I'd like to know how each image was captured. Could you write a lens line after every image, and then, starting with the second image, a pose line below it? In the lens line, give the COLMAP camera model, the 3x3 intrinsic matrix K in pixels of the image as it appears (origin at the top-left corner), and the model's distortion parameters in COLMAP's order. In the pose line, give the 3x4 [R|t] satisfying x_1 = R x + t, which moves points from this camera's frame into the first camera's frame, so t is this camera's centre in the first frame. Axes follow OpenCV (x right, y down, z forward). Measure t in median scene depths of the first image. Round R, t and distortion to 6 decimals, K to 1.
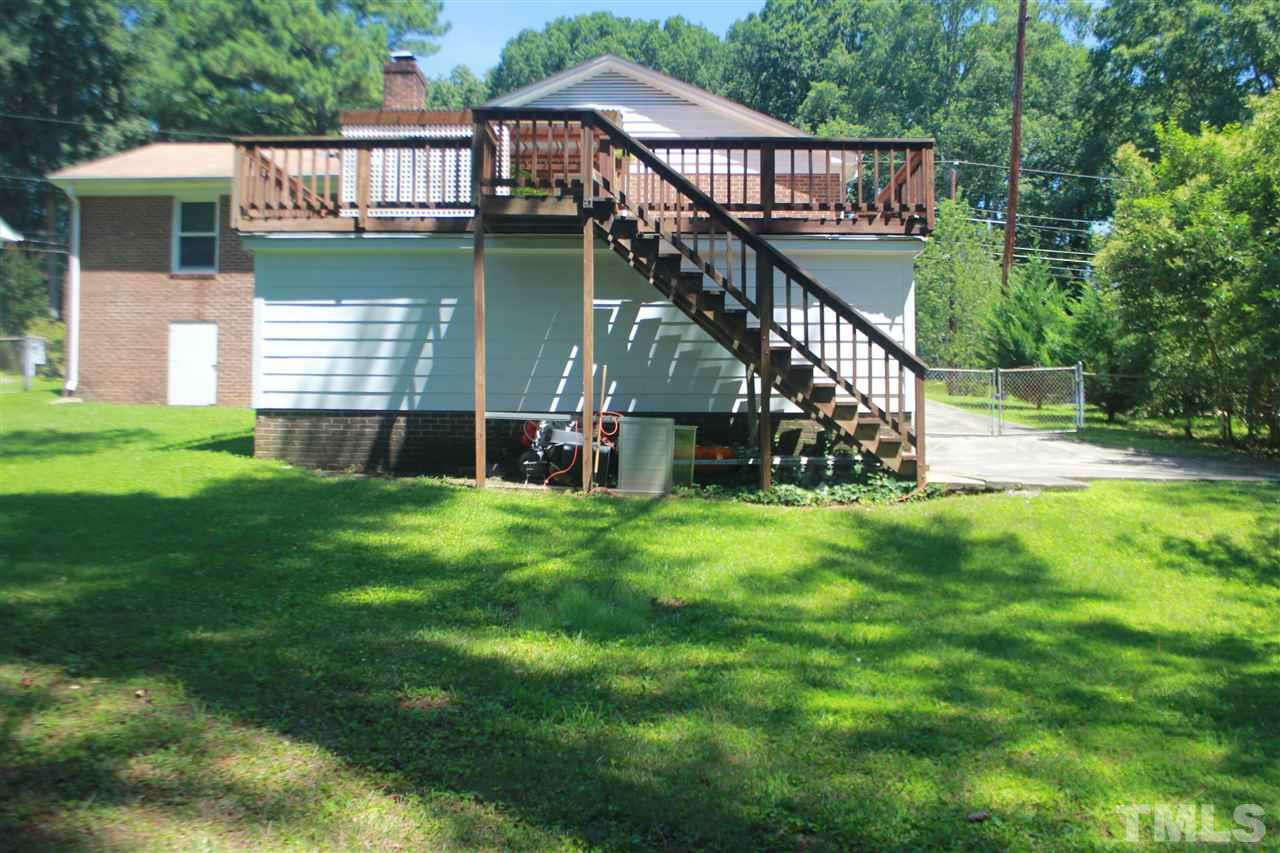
lens RADIAL K [[1123.3, 0, 640.0], [0, 1123.3, 426.5], [0, 0, 1]] dist [-0.104725, -0.012436]
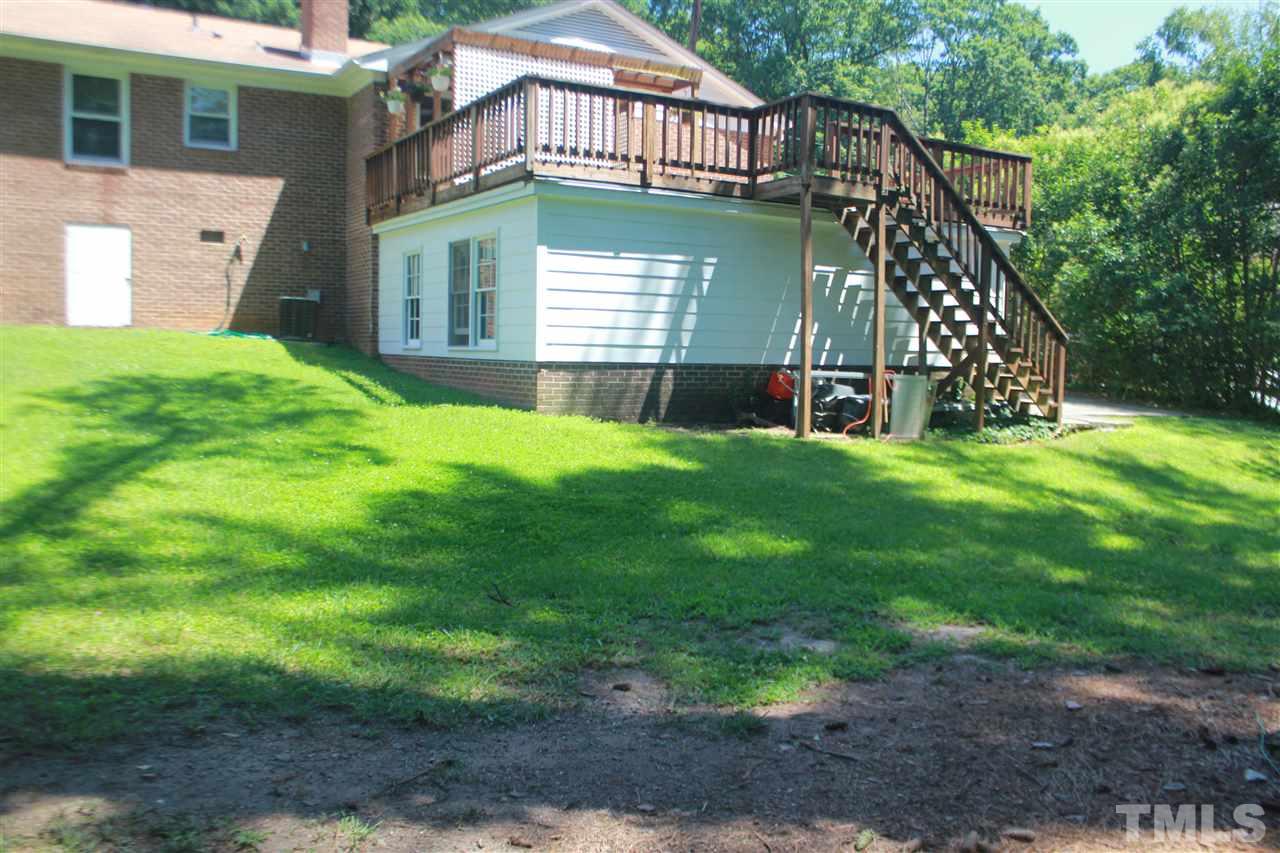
lens RADIAL K [[1112.7, 0, 658.2], [0, 1112.7, 403.9], [0, 0, 1]] dist [-0.134899, 0.131113]
pose [[0.846044, -0.019034, 0.532773, -0.776262], [-0.027131, 0.996530, 0.078686, -0.057932], [-0.532422, -0.081026, 0.842592, 0.132314]]
